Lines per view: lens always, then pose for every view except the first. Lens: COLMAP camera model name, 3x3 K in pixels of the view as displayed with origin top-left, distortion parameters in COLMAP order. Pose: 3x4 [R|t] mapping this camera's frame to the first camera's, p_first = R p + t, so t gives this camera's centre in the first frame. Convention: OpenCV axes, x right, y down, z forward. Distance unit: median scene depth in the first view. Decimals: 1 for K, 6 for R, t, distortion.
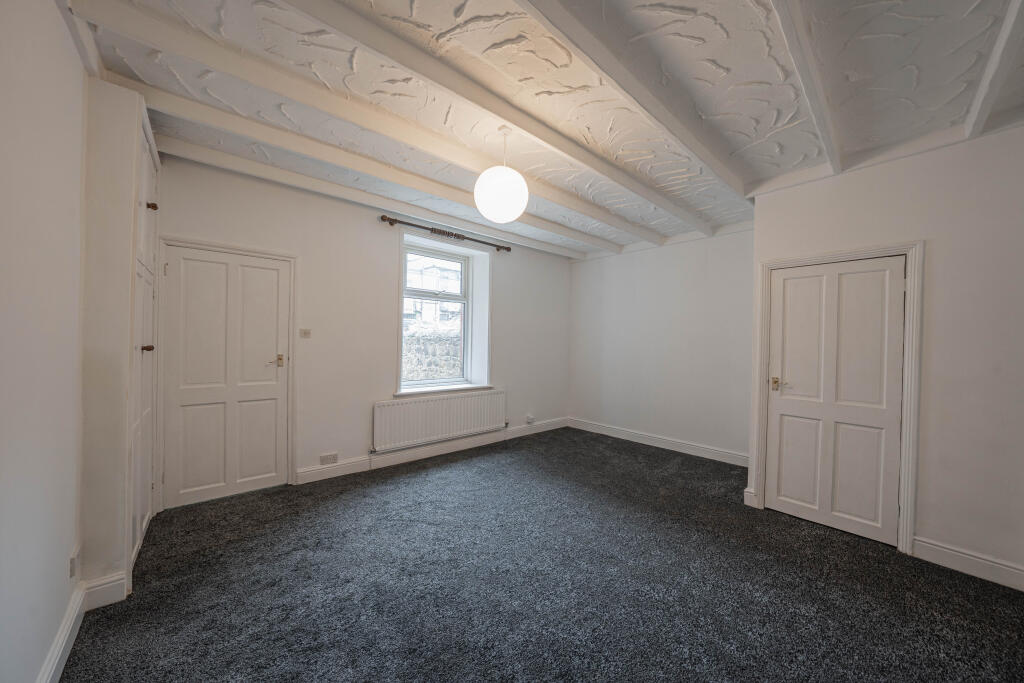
lens RADIAL K [[349.5, 0, 515.3], [0, 349.5, 343.7], [0, 0, 1]] dist [-0.027362, 0.006223]
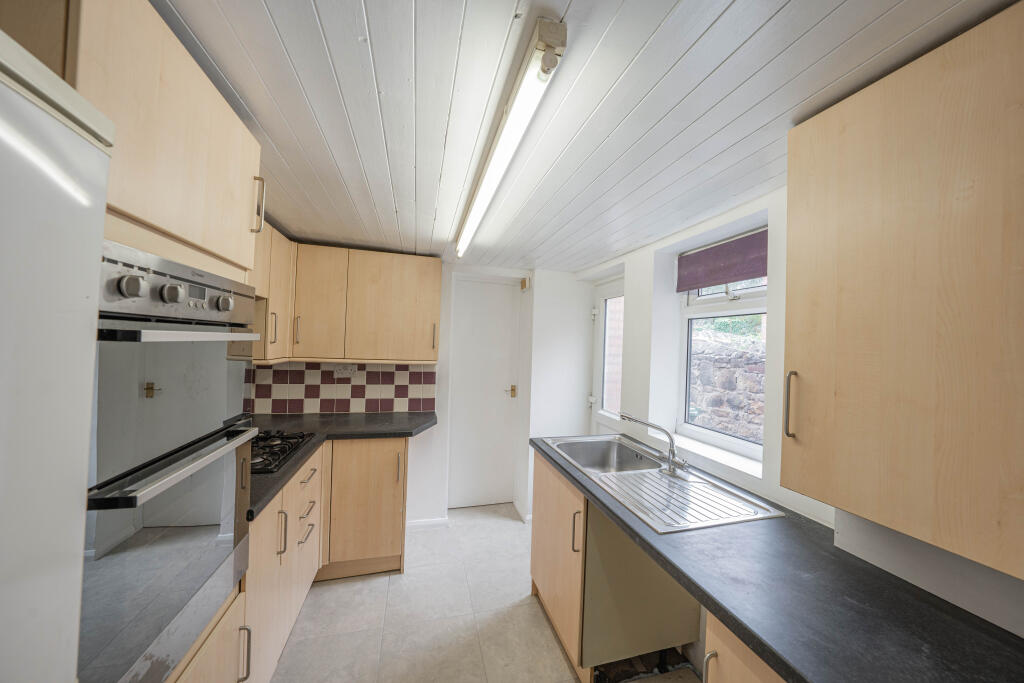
lens RADIAL K [[349.5, 0, 515.3], [0, 349.5, 343.7], [0, 0, 1]] dist [-0.027362, 0.006223]
pose [[0.902555, 0.014048, -0.430344, -1.173005], [-0.021987, 0.999667, -0.013480, -0.087925], [0.430012, 0.021628, 0.902564, 1.369688]]
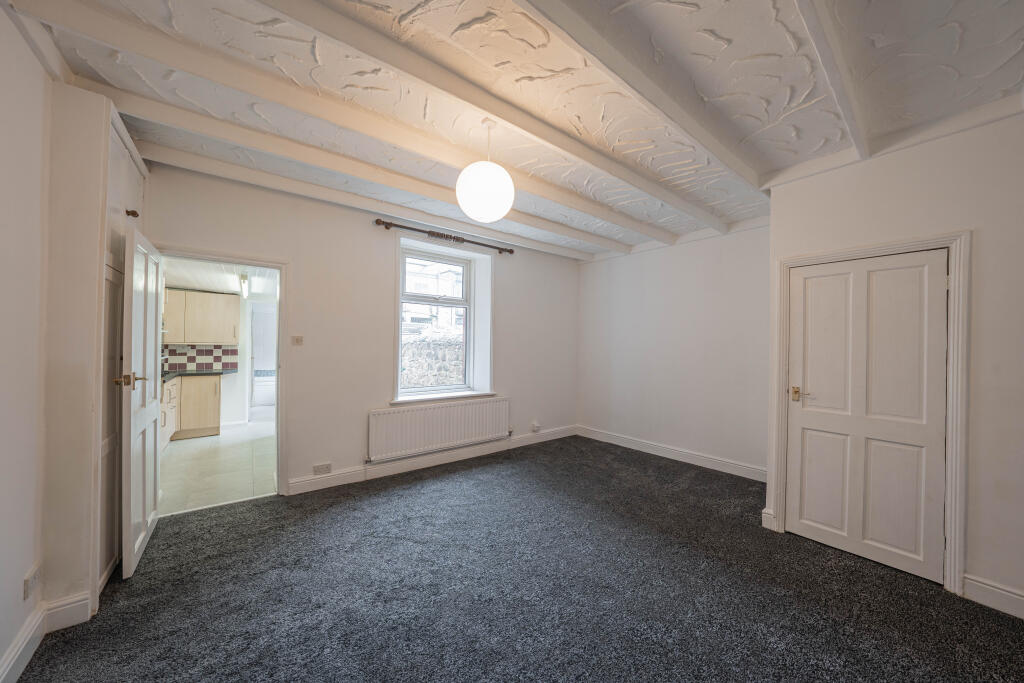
lens RADIAL K [[349.5, 0, 515.3], [0, 349.5, 343.7], [0, 0, 1]] dist [-0.027362, 0.006223]
pose [[0.998568, -0.005083, -0.053251, 0.088947], [0.004580, 0.999944, -0.009564, -0.012587], [0.053297, 0.009307, 0.998535, 0.078228]]
